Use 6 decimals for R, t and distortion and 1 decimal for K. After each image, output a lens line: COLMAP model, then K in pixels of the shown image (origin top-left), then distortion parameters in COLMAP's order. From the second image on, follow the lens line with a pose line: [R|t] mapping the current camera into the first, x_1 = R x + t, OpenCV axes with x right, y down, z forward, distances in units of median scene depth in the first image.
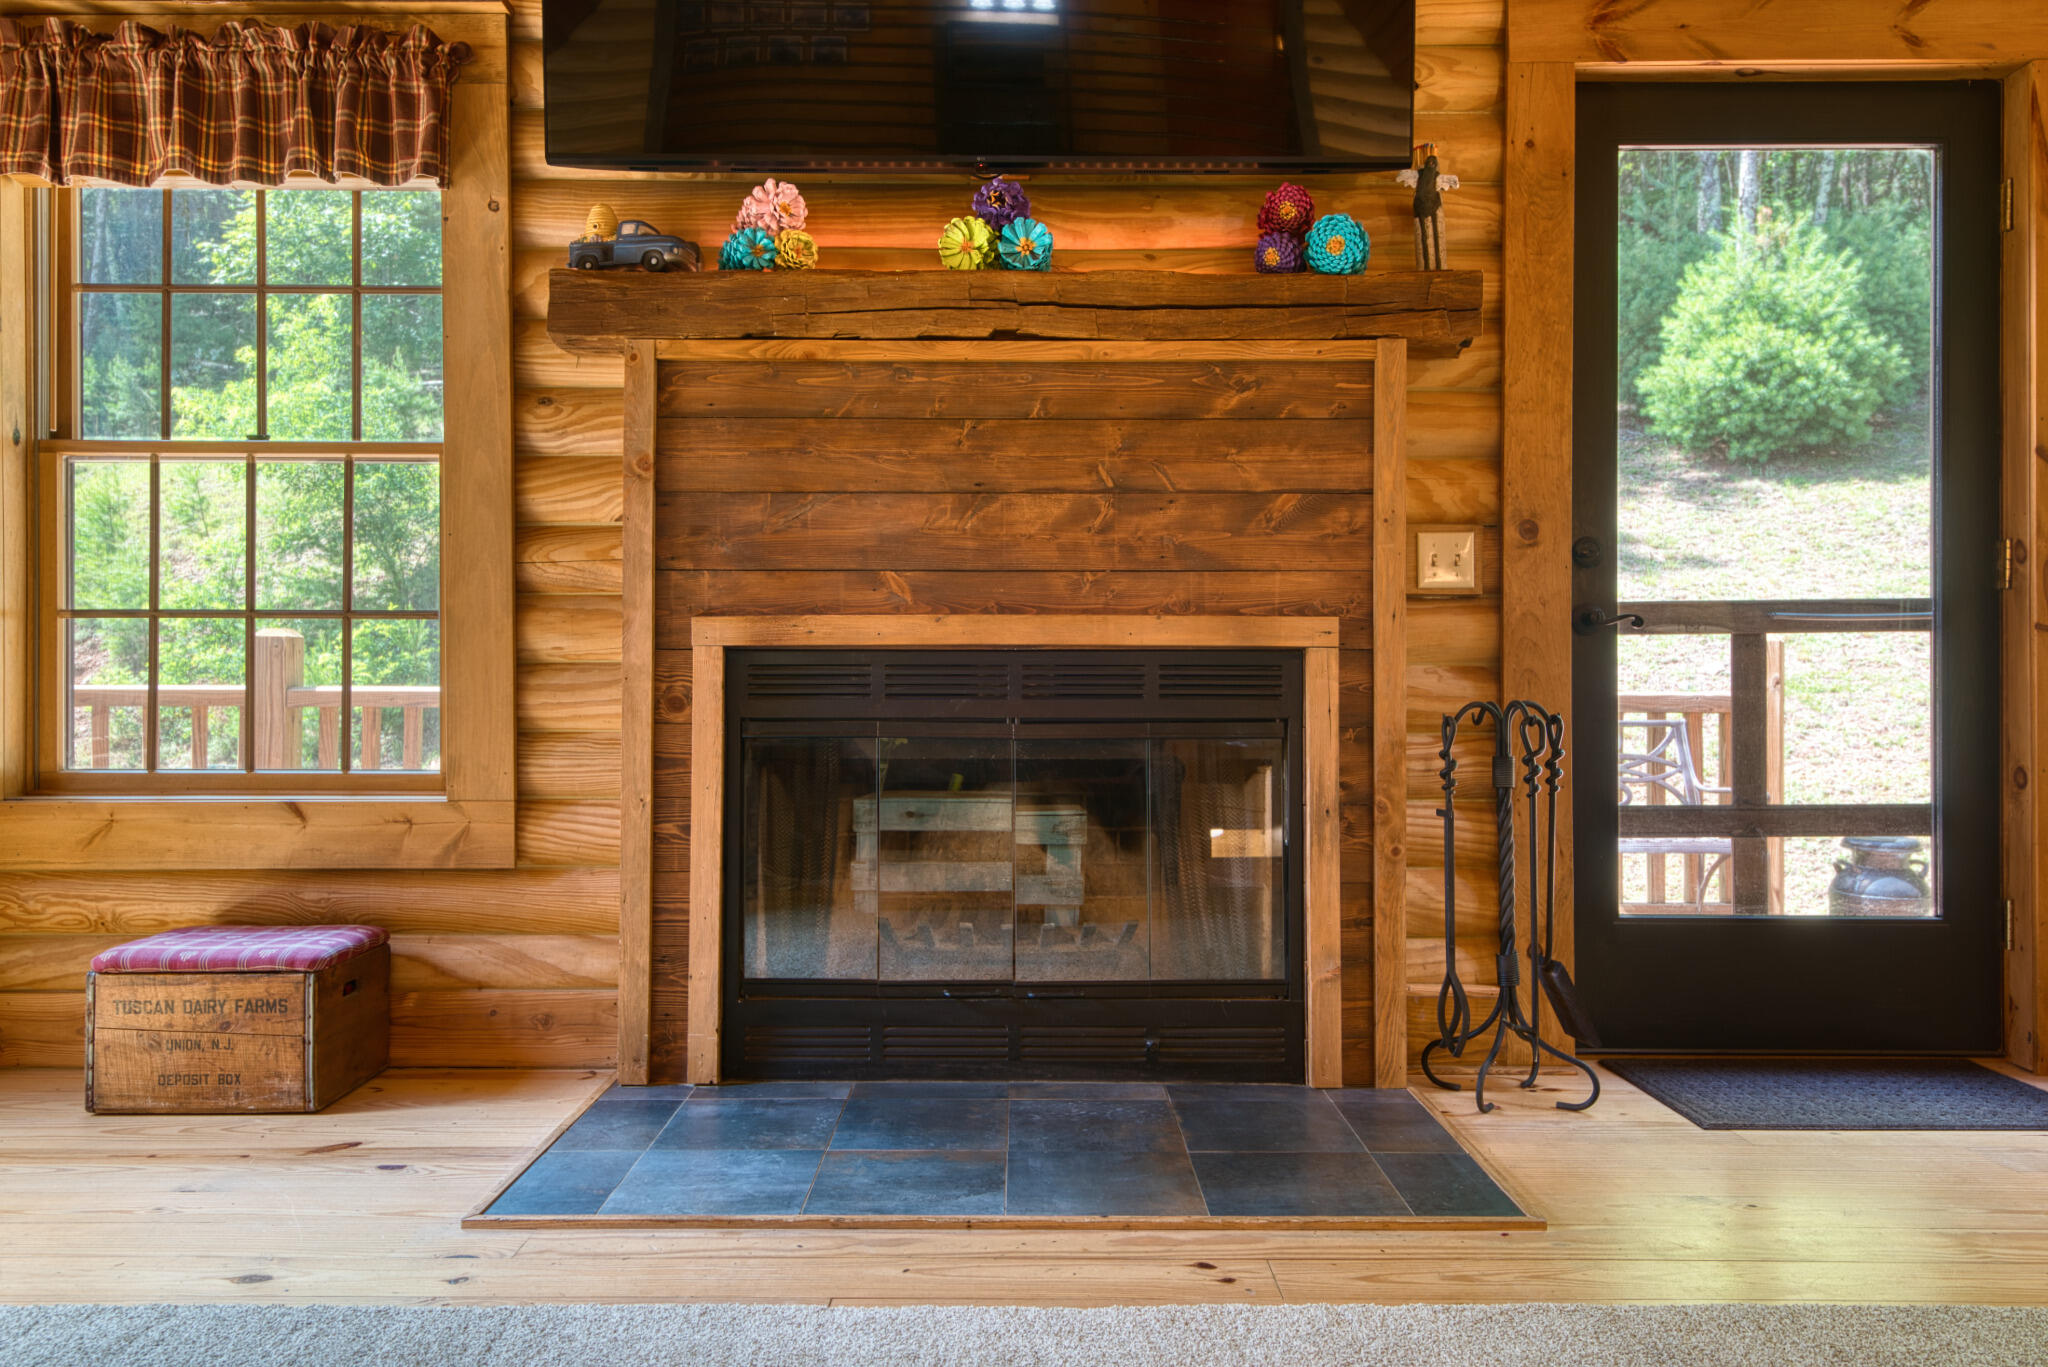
lens RADIAL K [[1492.6, 0, 1017.5], [0, 1492.6, 686.4], [0, 0, 1]] dist [0.022550, -0.005314]
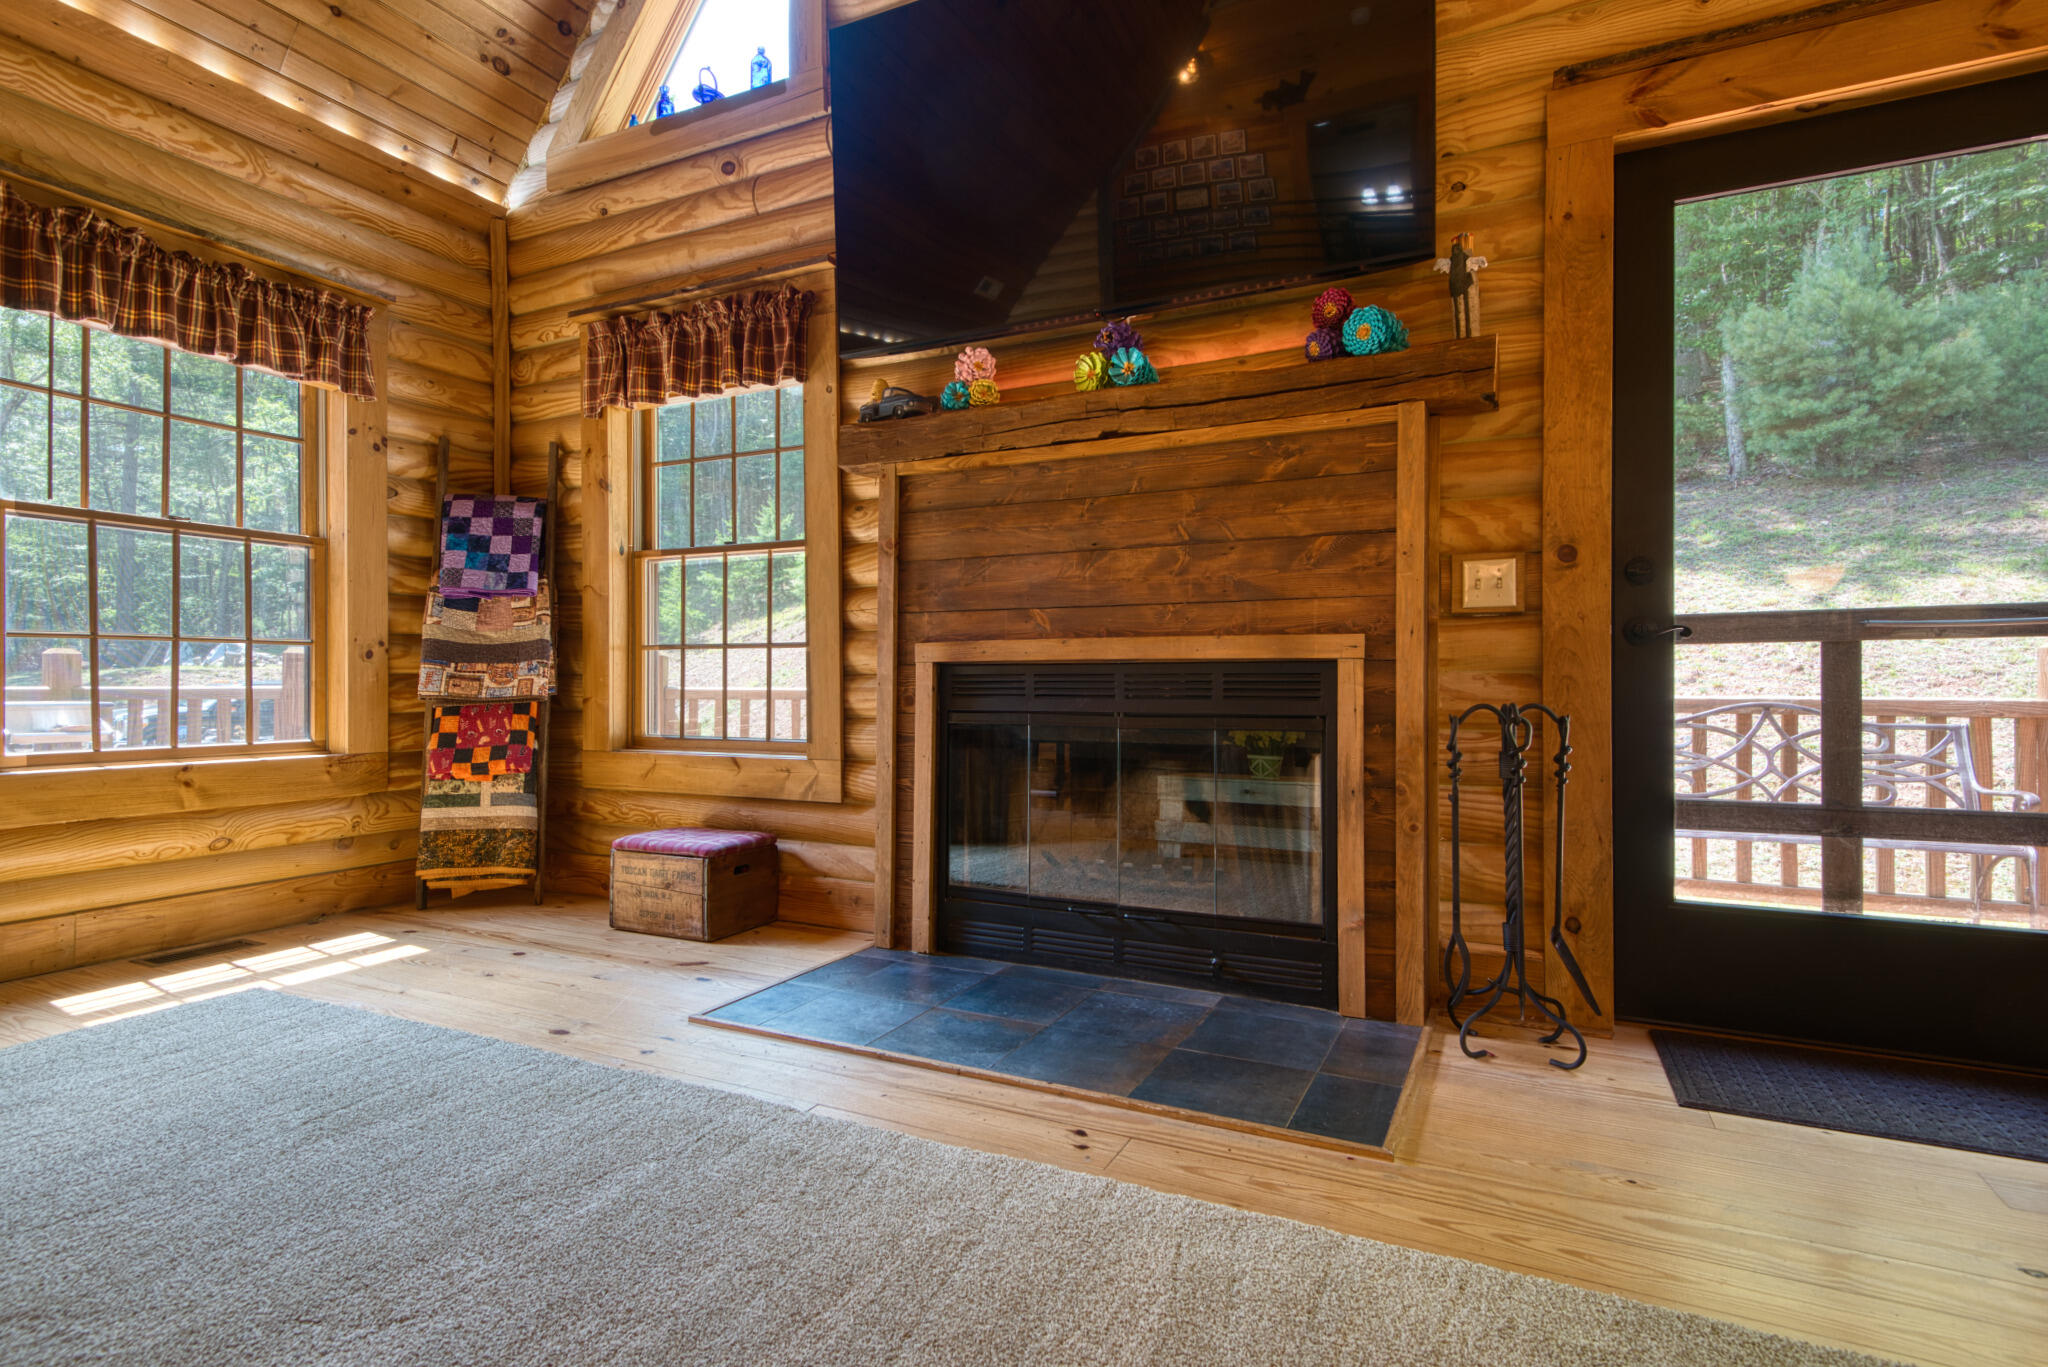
lens RADIAL K [[1016.9, 0, 1021.0], [0, 1016.9, 680.9], [0, 0, 1]] dist [0.026902, -0.011334]
pose [[0.896177, -0.000933, -0.443696, 0.331962], [-0.002352, 0.999974, -0.006852, -0.001331], [0.443691, 0.007184, 0.896151, 0.121784]]
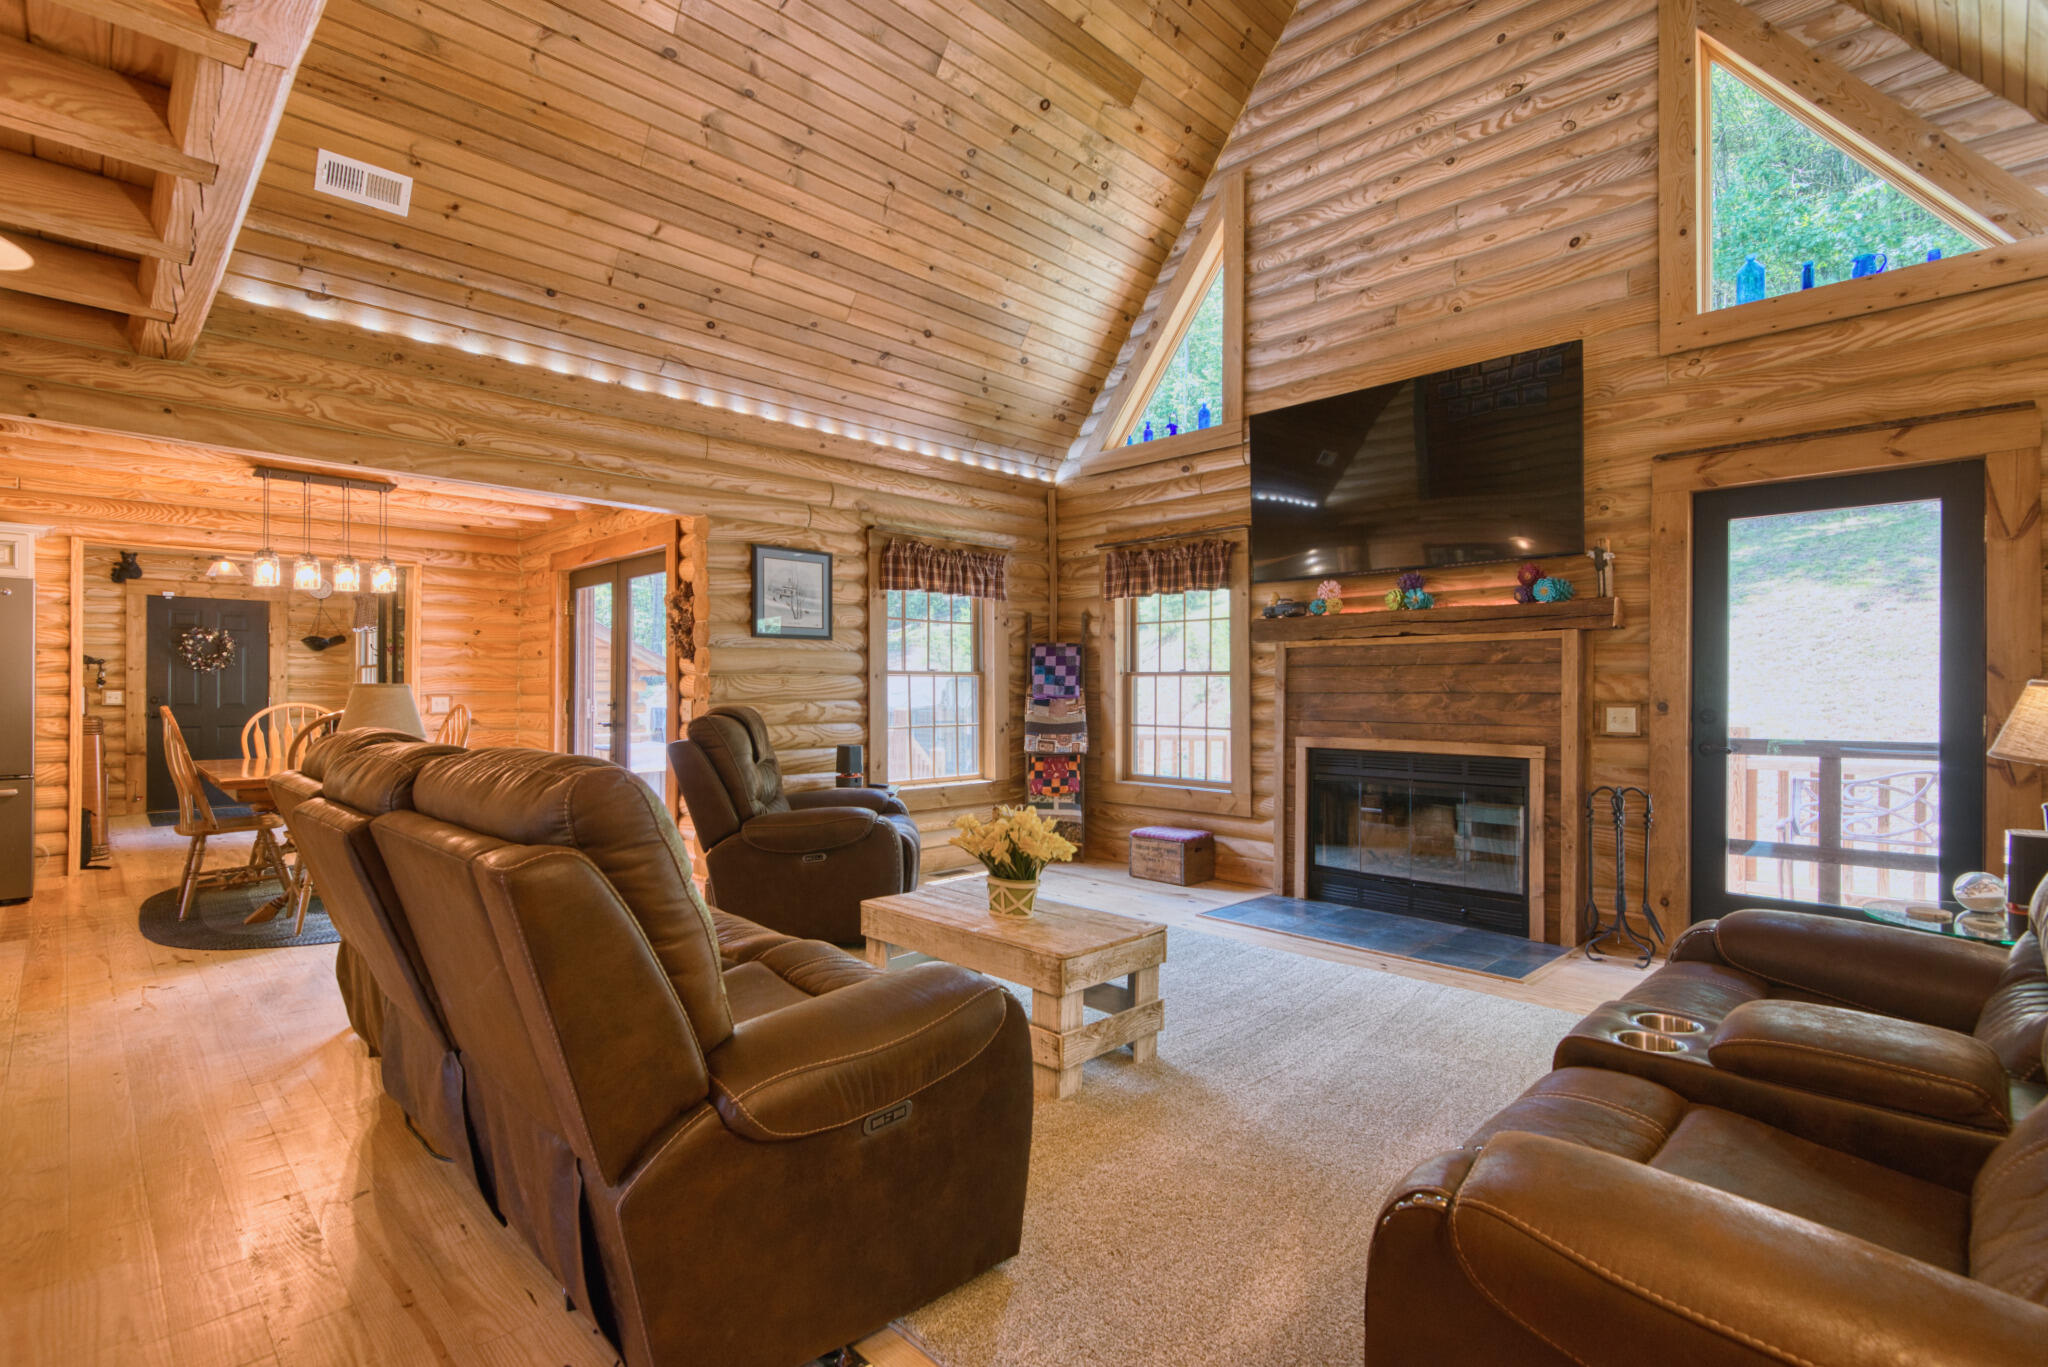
lens RADIAL K [[962.0, 0, 1004.2], [0, 962.0, 688.2], [0, 0, 1]] dist [0.012202, -0.009752]
pose [[0.695121, 0.000421, -0.718892, 0.720736], [-0.003285, 0.999991, -0.002591, -0.131782], [0.718885, 0.004163, 0.695117, -0.694143]]
